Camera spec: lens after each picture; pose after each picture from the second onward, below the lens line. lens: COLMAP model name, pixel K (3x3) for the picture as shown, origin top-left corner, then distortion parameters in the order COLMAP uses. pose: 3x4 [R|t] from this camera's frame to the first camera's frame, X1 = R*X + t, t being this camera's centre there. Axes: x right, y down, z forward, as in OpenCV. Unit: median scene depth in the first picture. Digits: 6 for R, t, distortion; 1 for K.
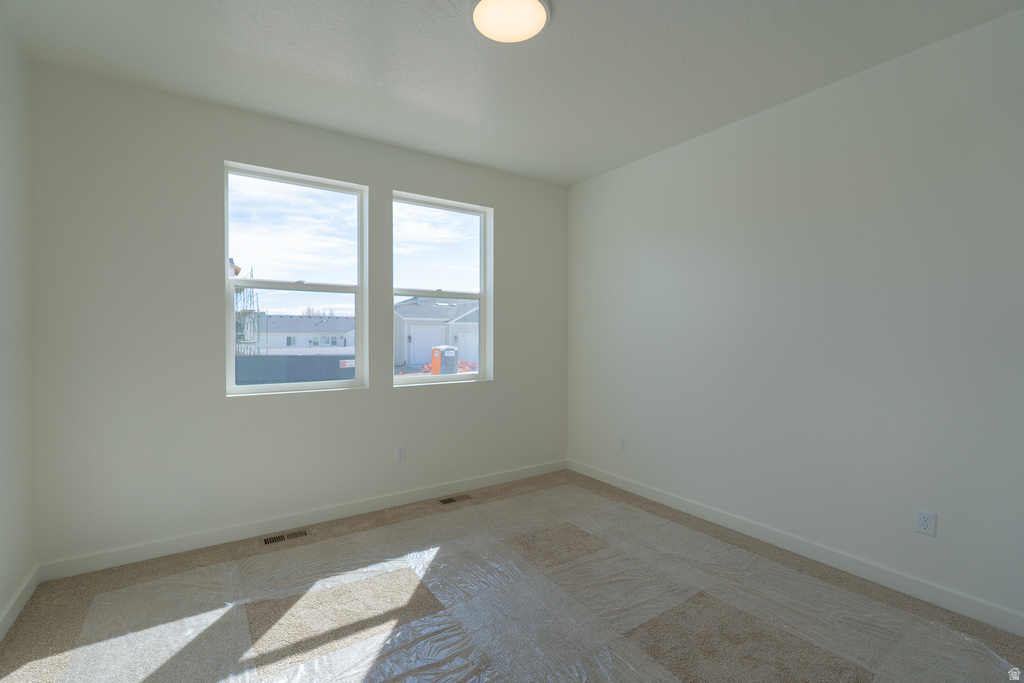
lens RADIAL K [[416.0, 0, 511.3], [0, 416.0, 316.7], [0, 0, 1]] dist [0.001875, 0.000308]
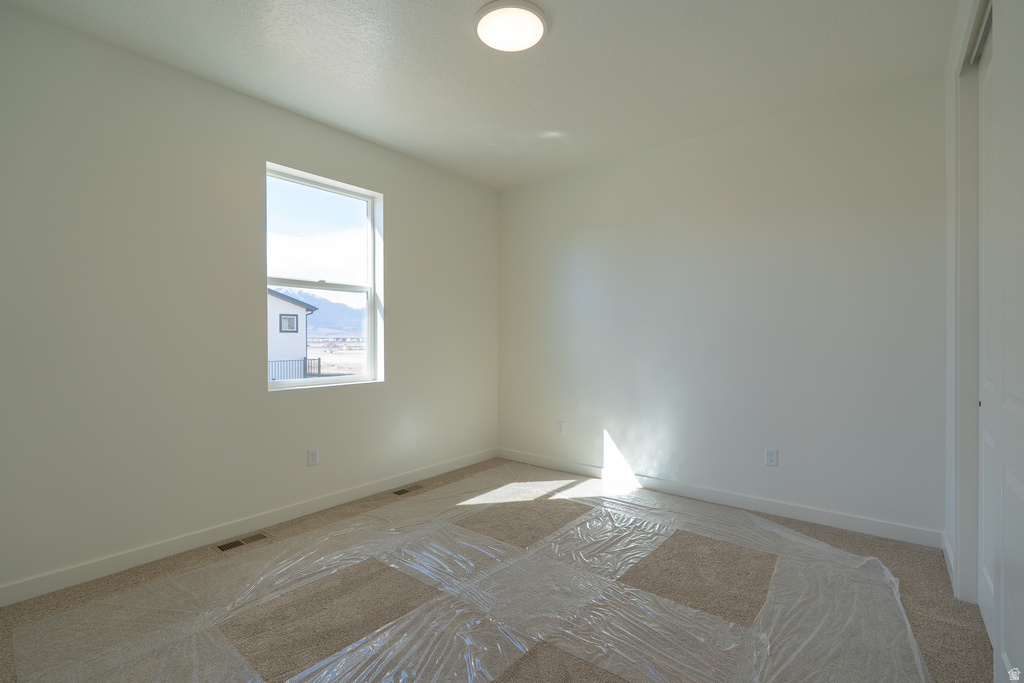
lens RADIAL K [[458.7, 0, 513.2], [0, 458.7, 331.0], [0, 0, 1]] dist [-0.000075, -0.000216]
pose [[0.947041, 0.008570, 0.320999, -0.286427], [-0.021169, 0.999135, 0.035779, -0.006870], [-0.320415, -0.040679, 0.946404, -0.175544]]
